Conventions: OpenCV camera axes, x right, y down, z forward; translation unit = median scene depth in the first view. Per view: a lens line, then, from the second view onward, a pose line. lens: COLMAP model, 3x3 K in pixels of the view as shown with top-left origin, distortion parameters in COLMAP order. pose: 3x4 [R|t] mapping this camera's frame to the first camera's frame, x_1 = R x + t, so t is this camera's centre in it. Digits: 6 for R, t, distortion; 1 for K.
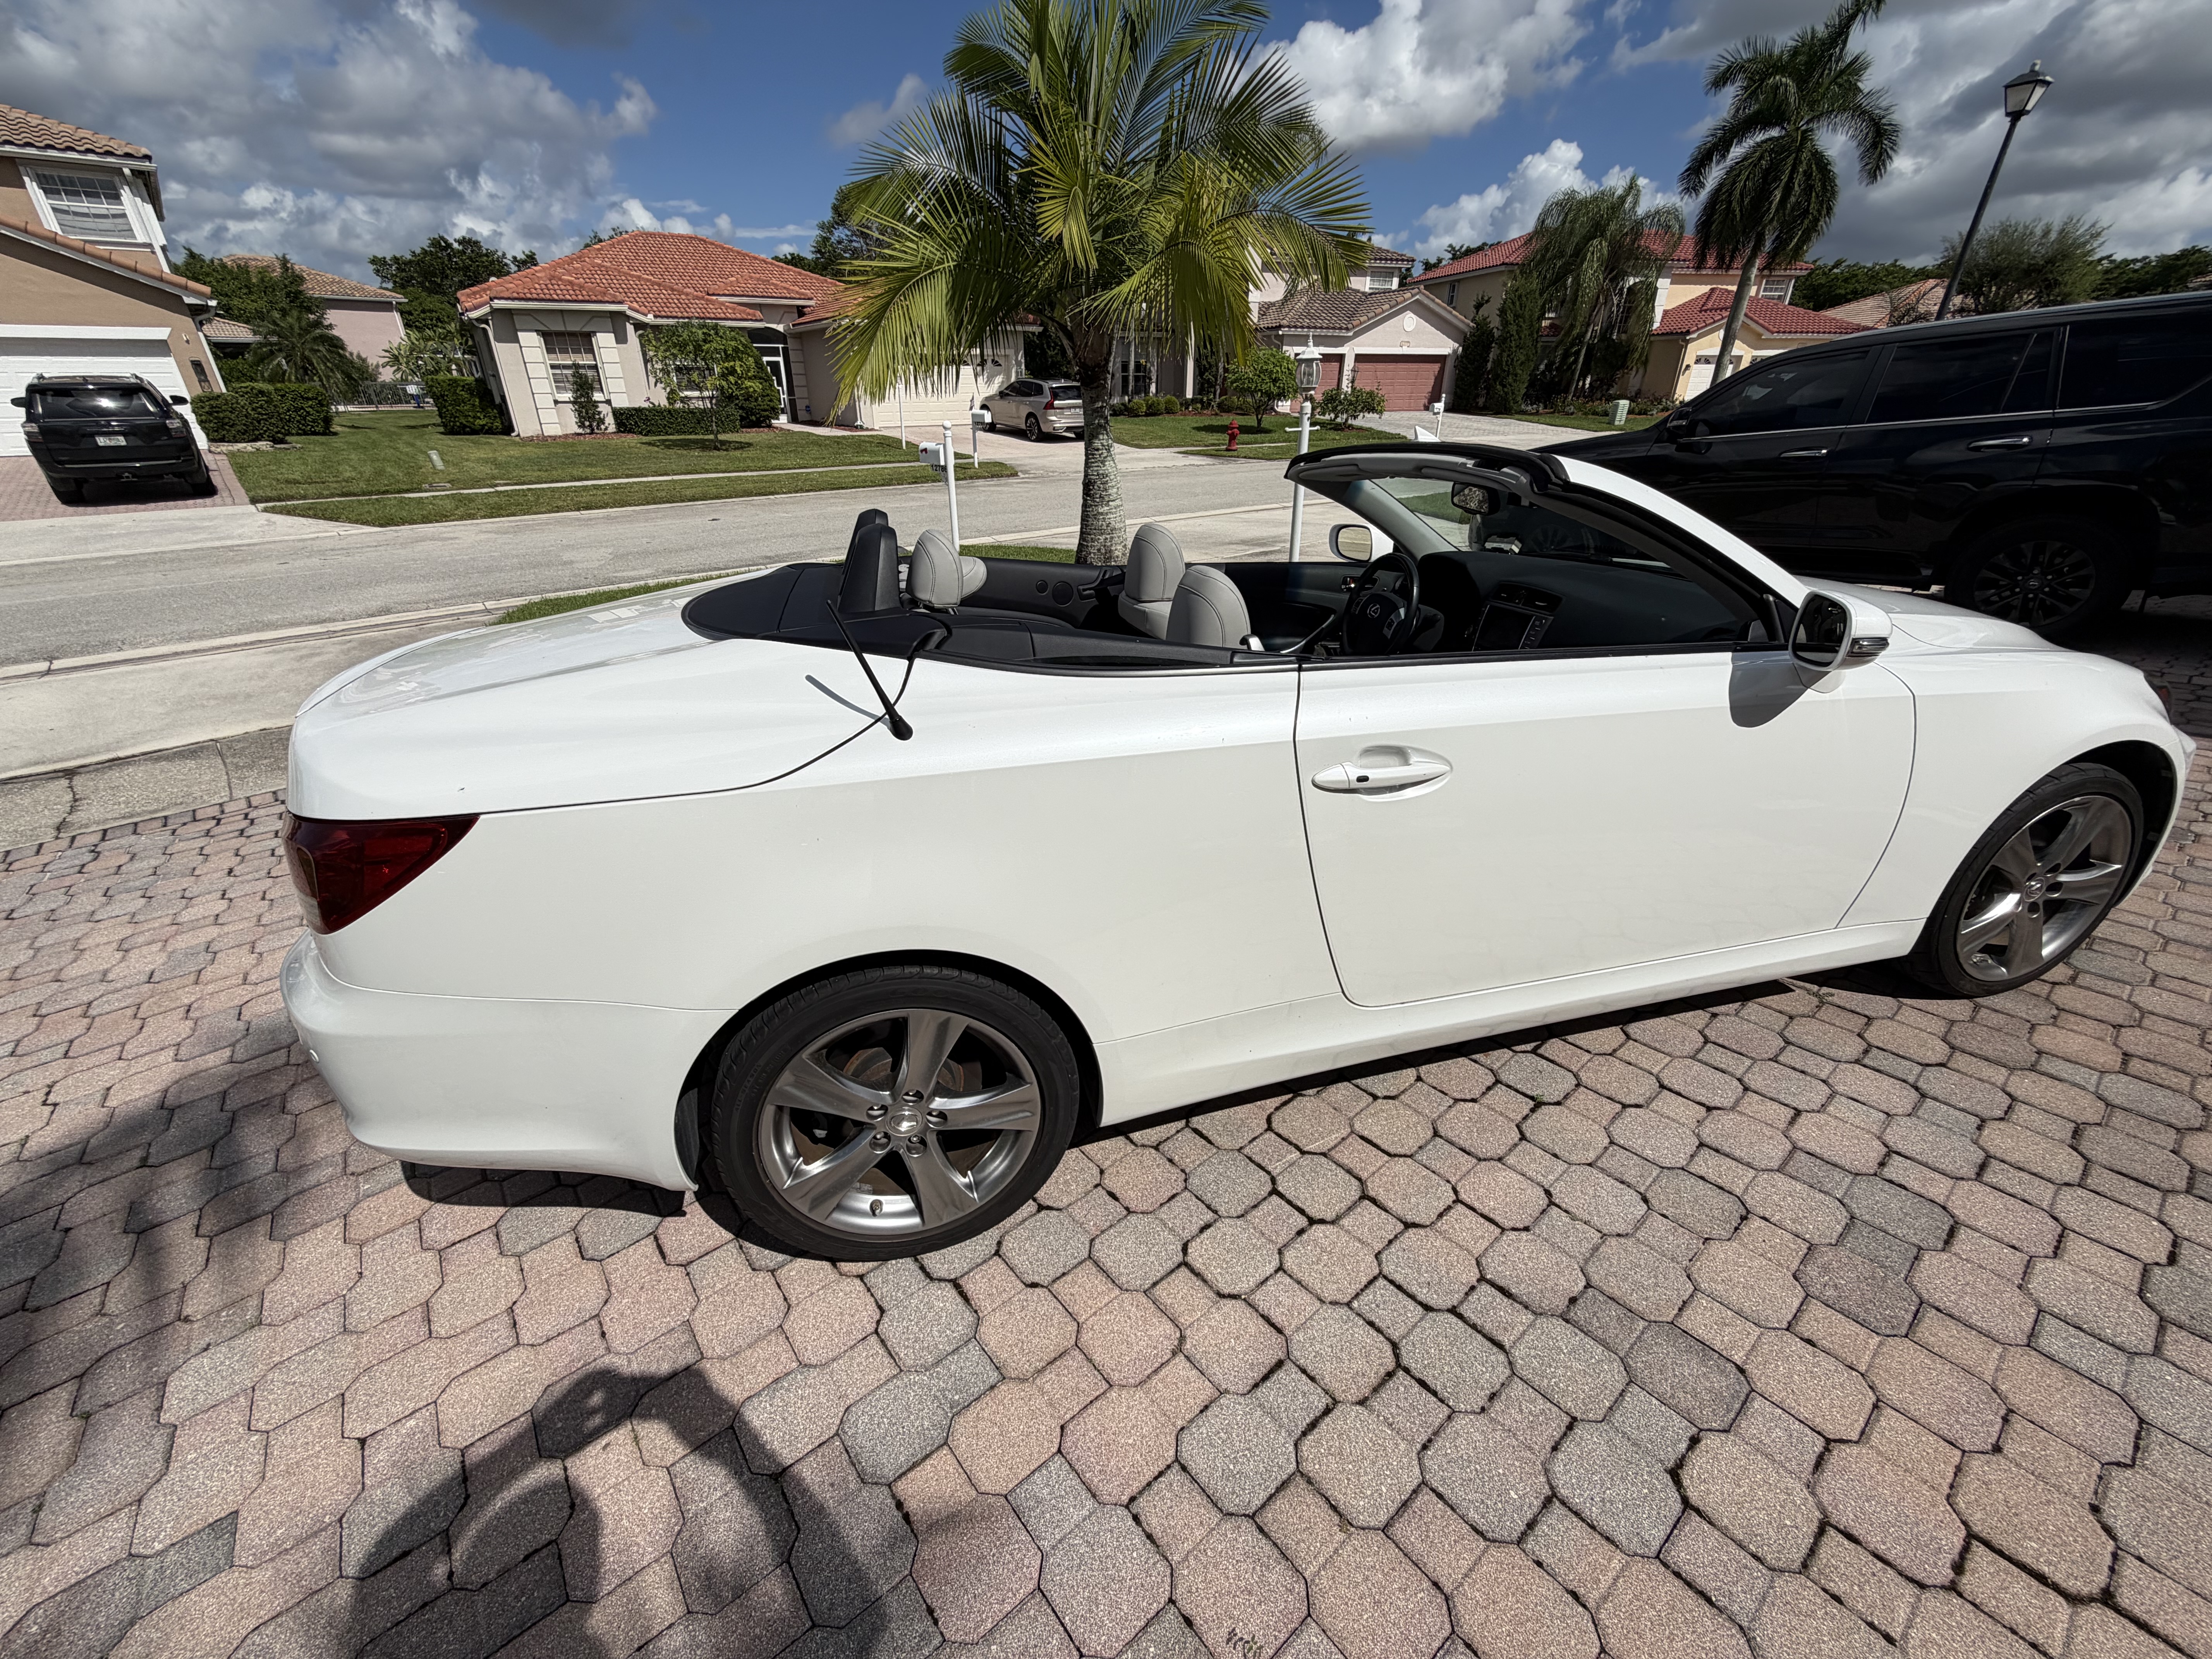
lens RADIAL K [[886.2, 0, 1100.7], [0, 886.2, 831.5], [0, 0, 1]] dist [0.000104, -0.000053]
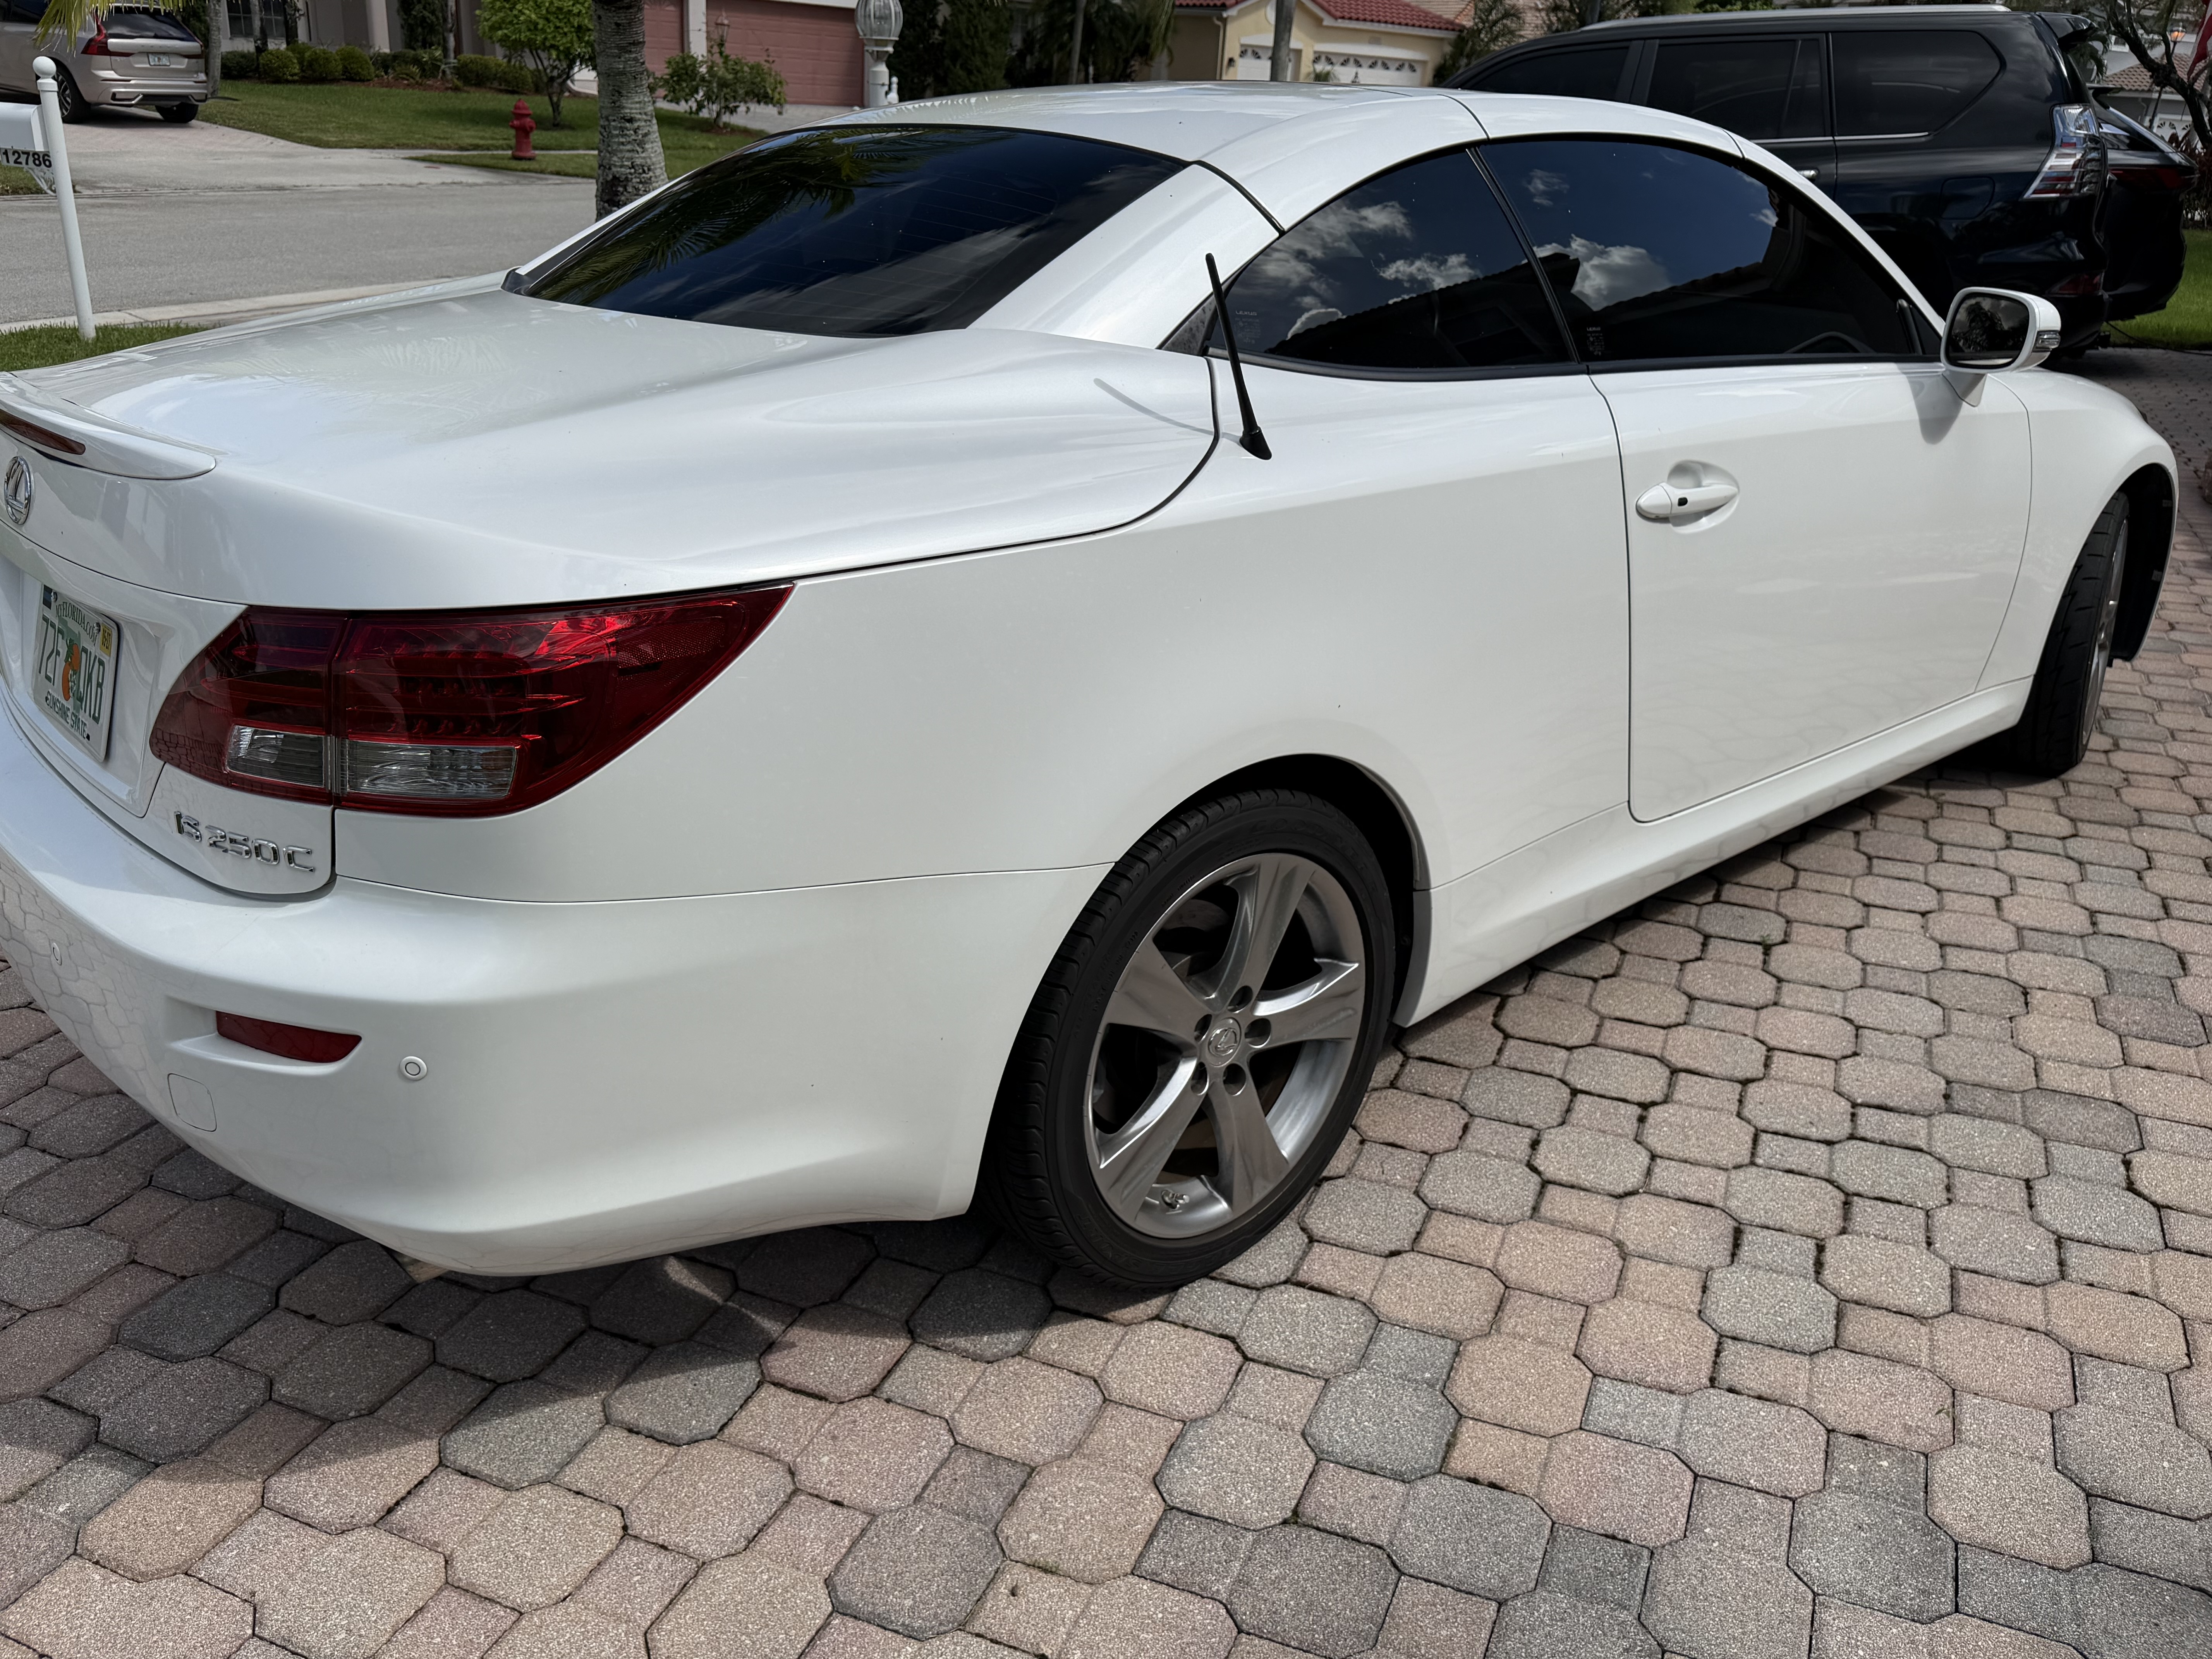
lens RADIAL K [[1728.9, 0, 1106.0], [0, 1728.9, 829.5], [0, 0, 1]] dist [0.020227, -0.032926]
pose [[0.882309, -0.130899, 0.452103, -0.767446], [0.151275, 0.988450, -0.009033, 0.142488], [-0.445699, 0.076362, 0.891920, -0.126321]]
